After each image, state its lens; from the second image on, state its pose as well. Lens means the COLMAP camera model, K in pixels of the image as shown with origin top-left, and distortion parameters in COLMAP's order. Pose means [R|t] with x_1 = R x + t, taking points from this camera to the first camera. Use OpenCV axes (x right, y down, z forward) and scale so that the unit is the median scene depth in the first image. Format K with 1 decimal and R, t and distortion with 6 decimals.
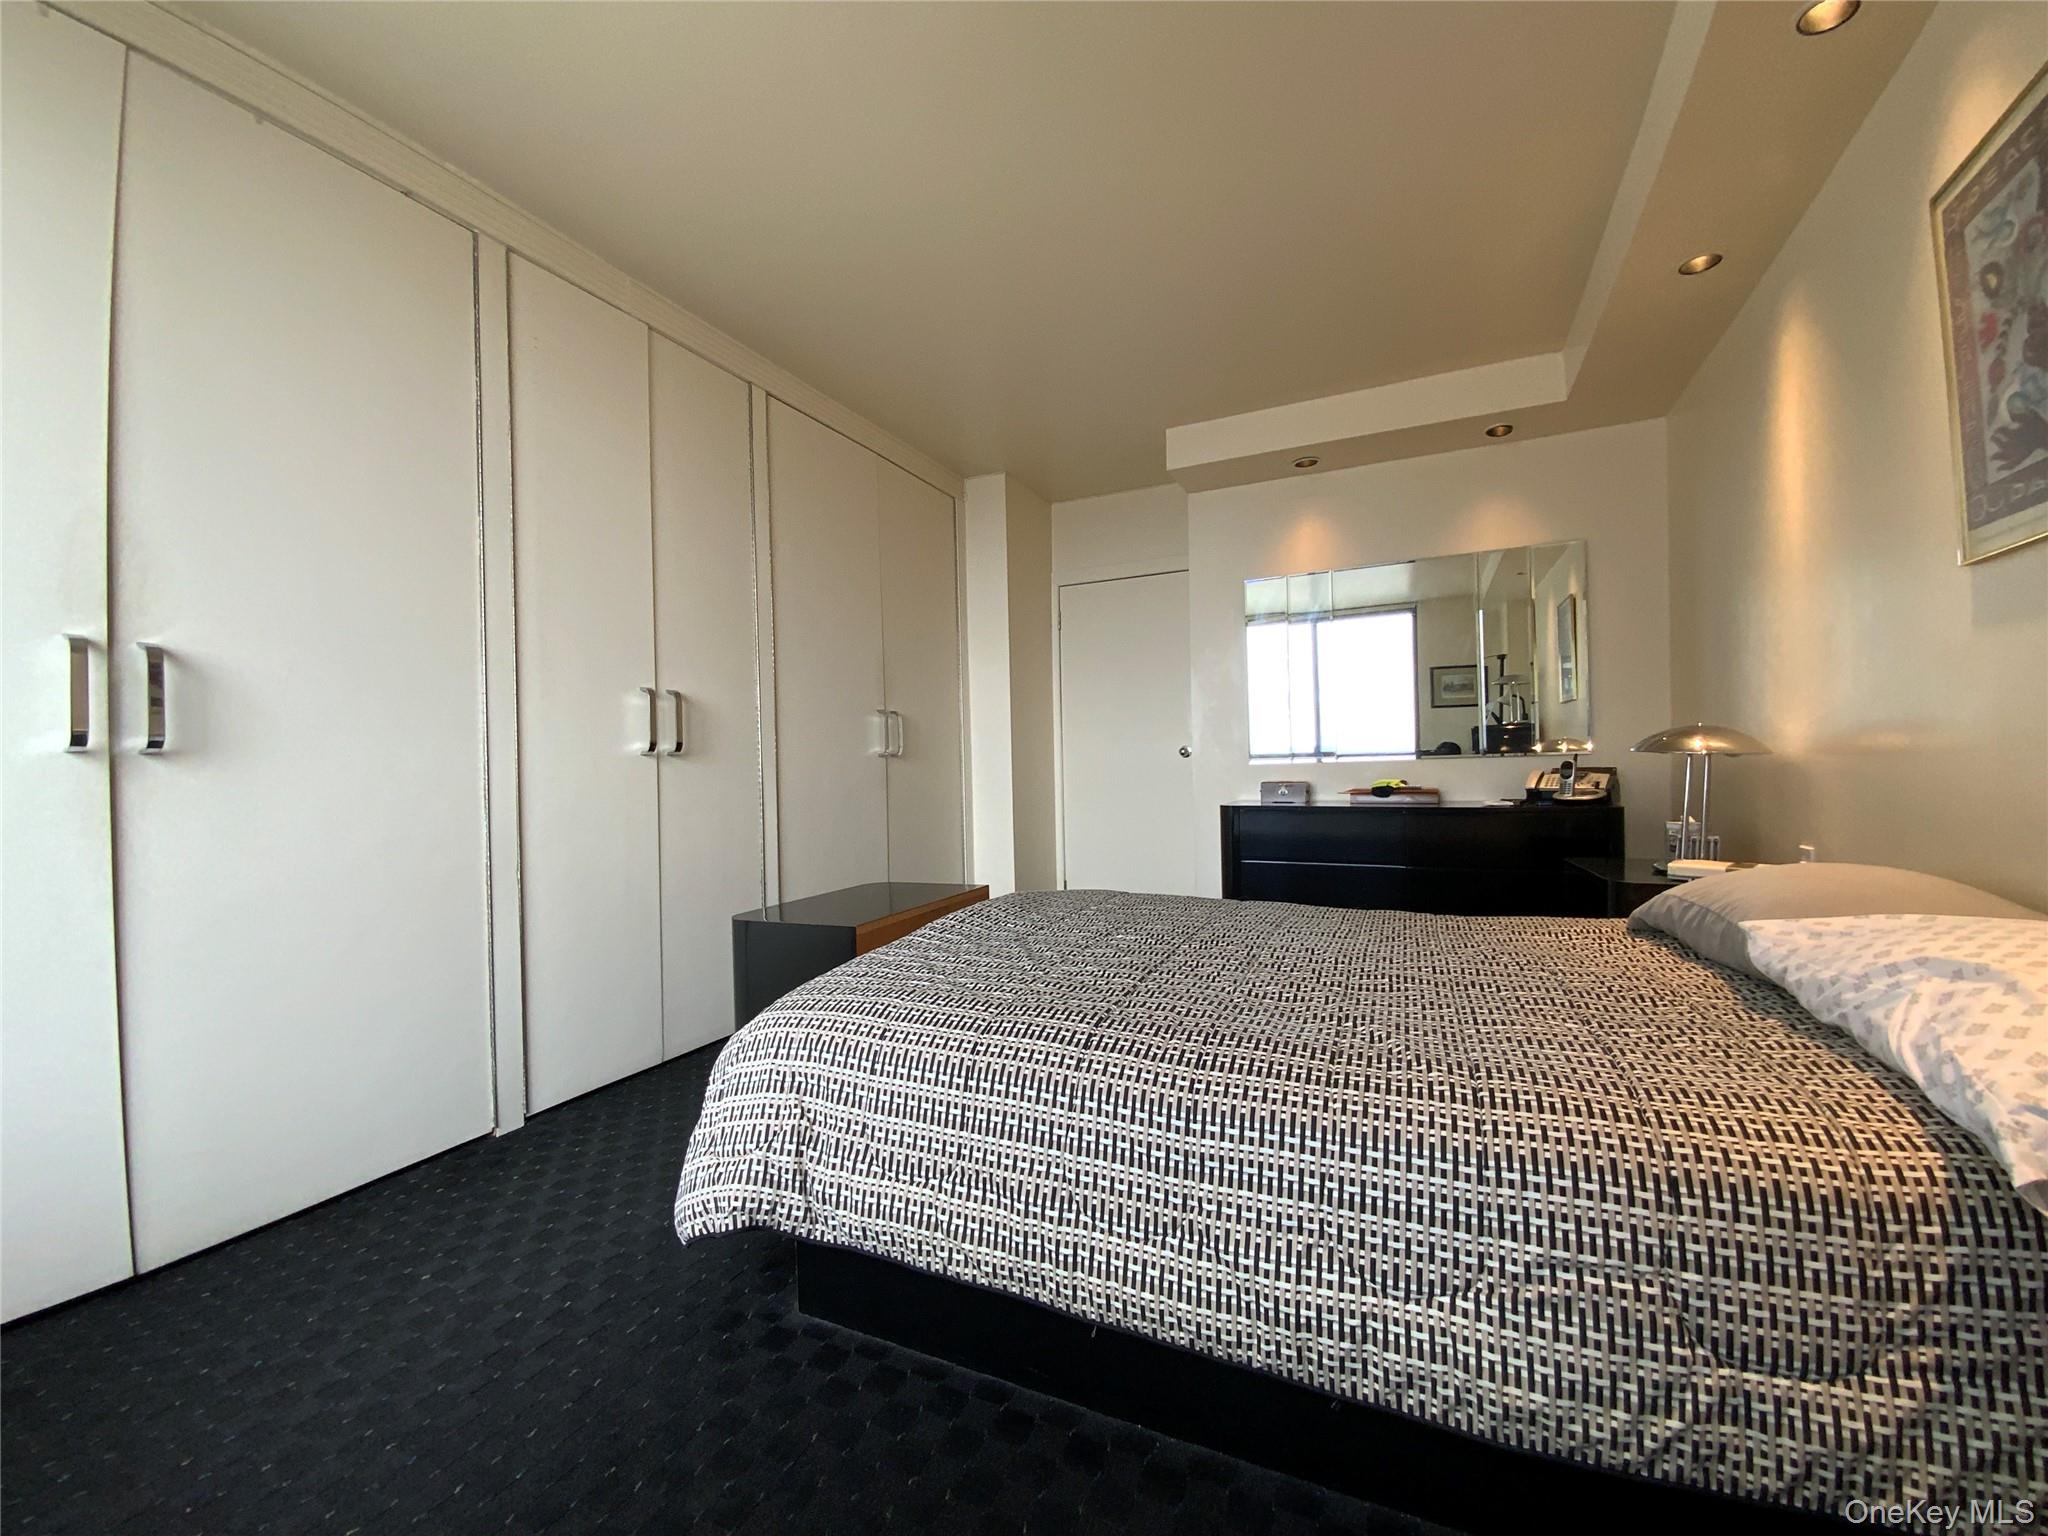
lens RADIAL K [[829.7, 0, 1026.0], [0, 829.7, 765.2], [0, 0, 1]] dist [0.056277, -0.036163]
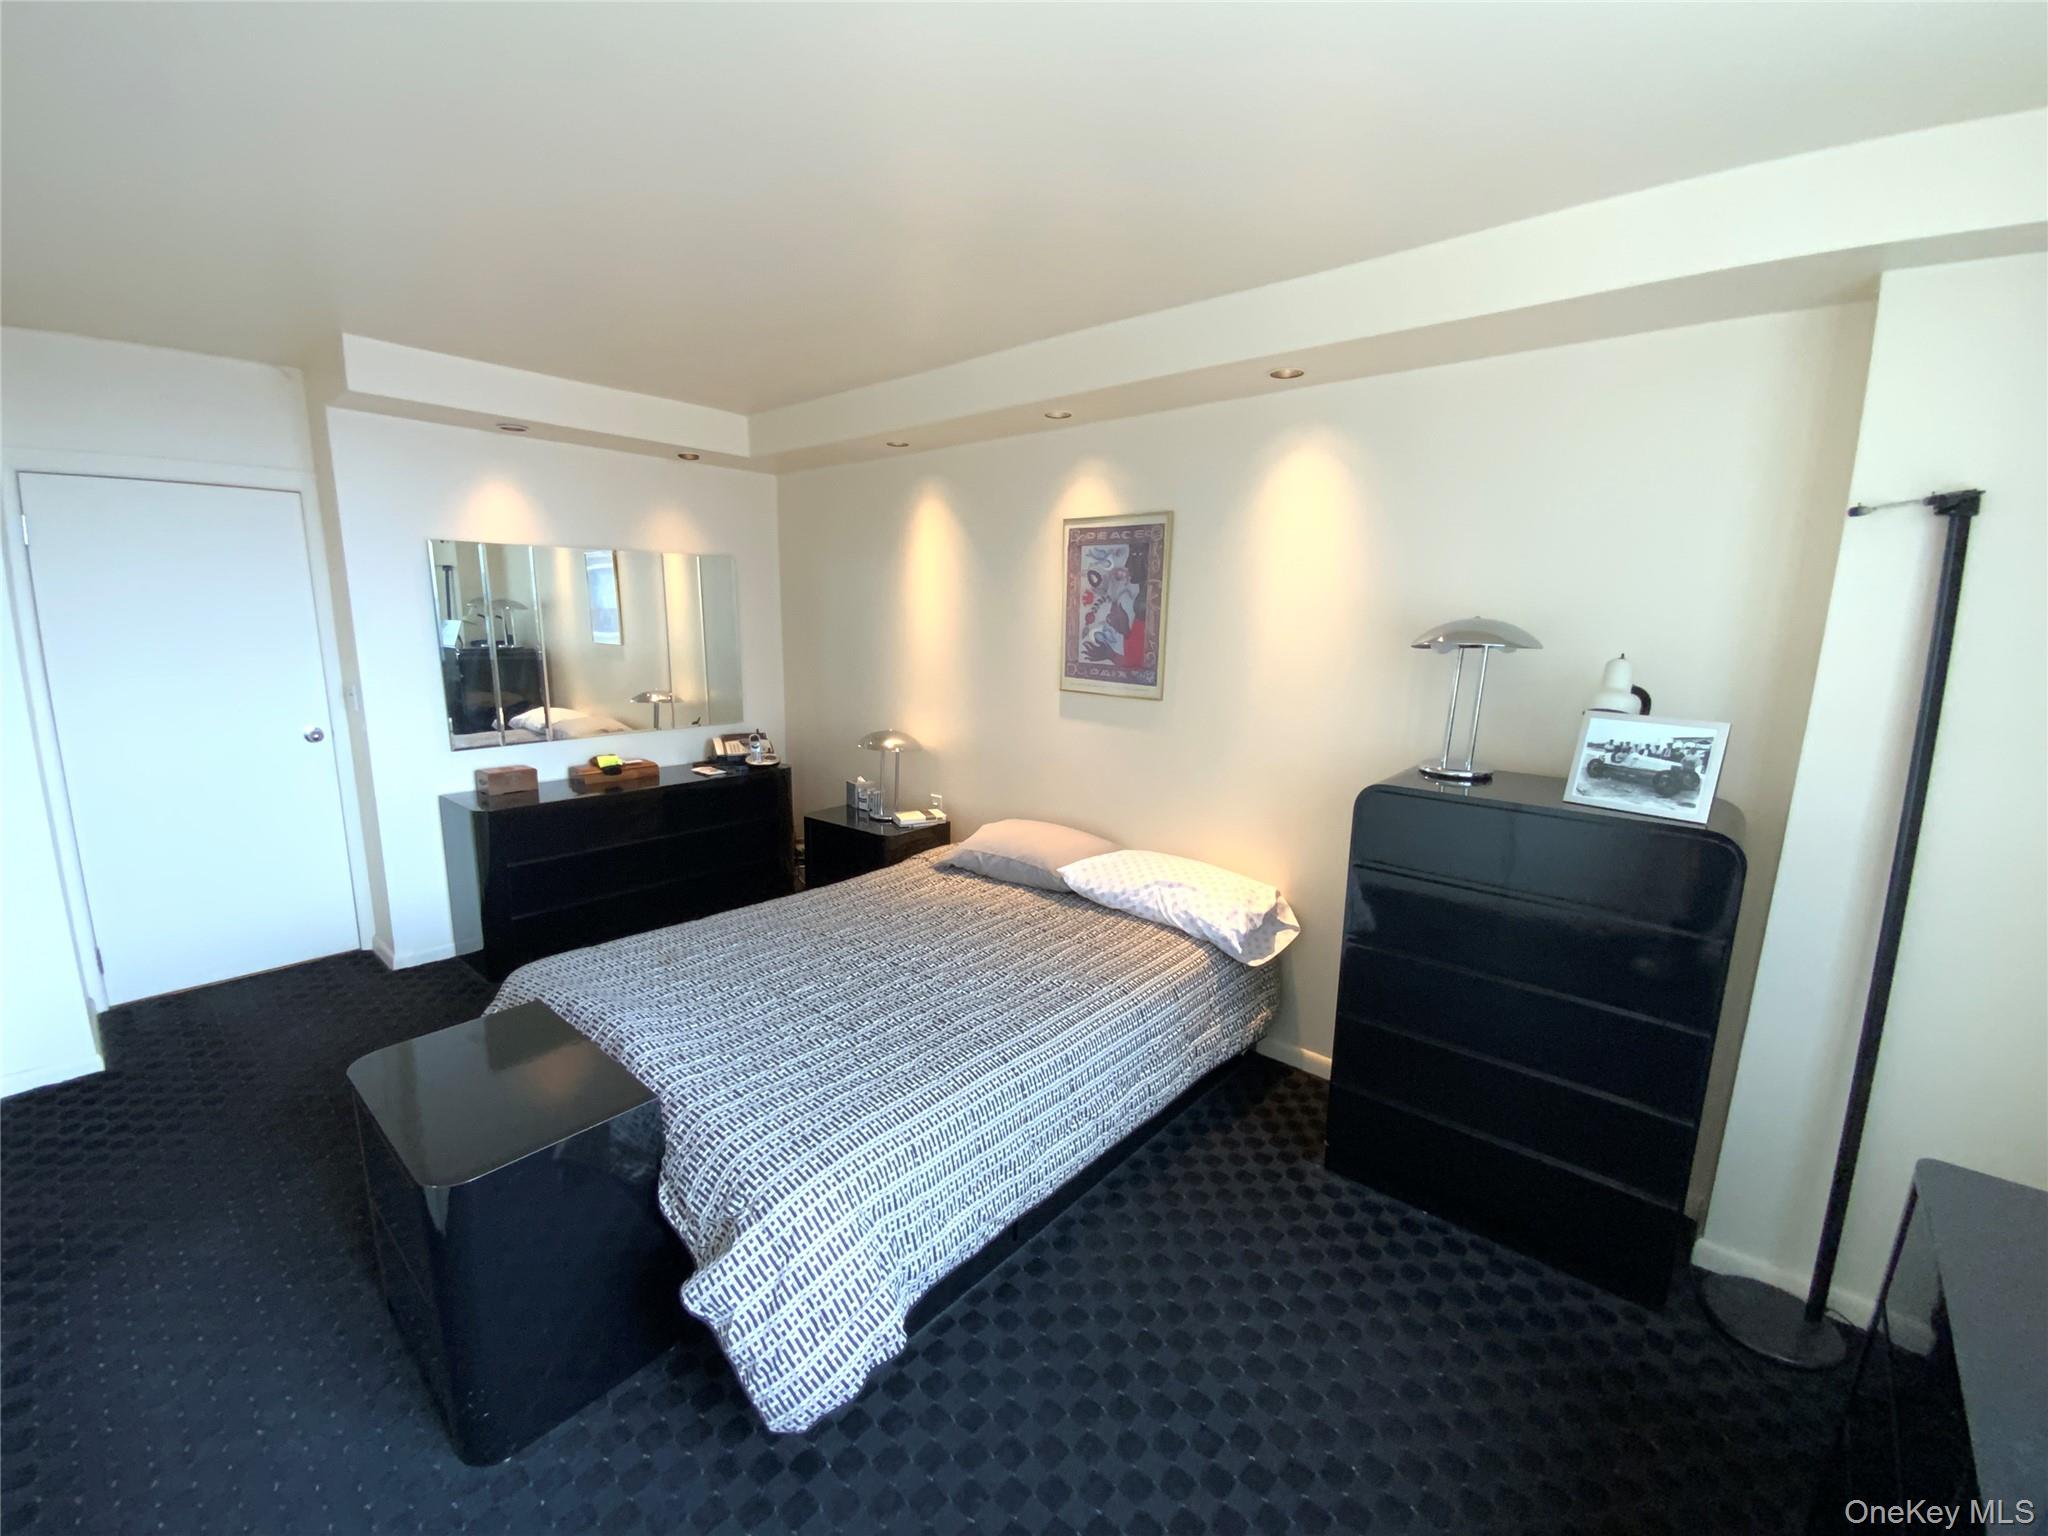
lens RADIAL K [[829.7, 0, 1026.0], [0, 829.7, 765.2], [0, 0, 1]] dist [0.056277, -0.036163]
pose [[0.273534, -0.156681, 0.949016, -1.149705], [-0.024968, 0.985155, 0.169844, -0.430624], [-0.961538, -0.070153, 0.265561, 0.477964]]
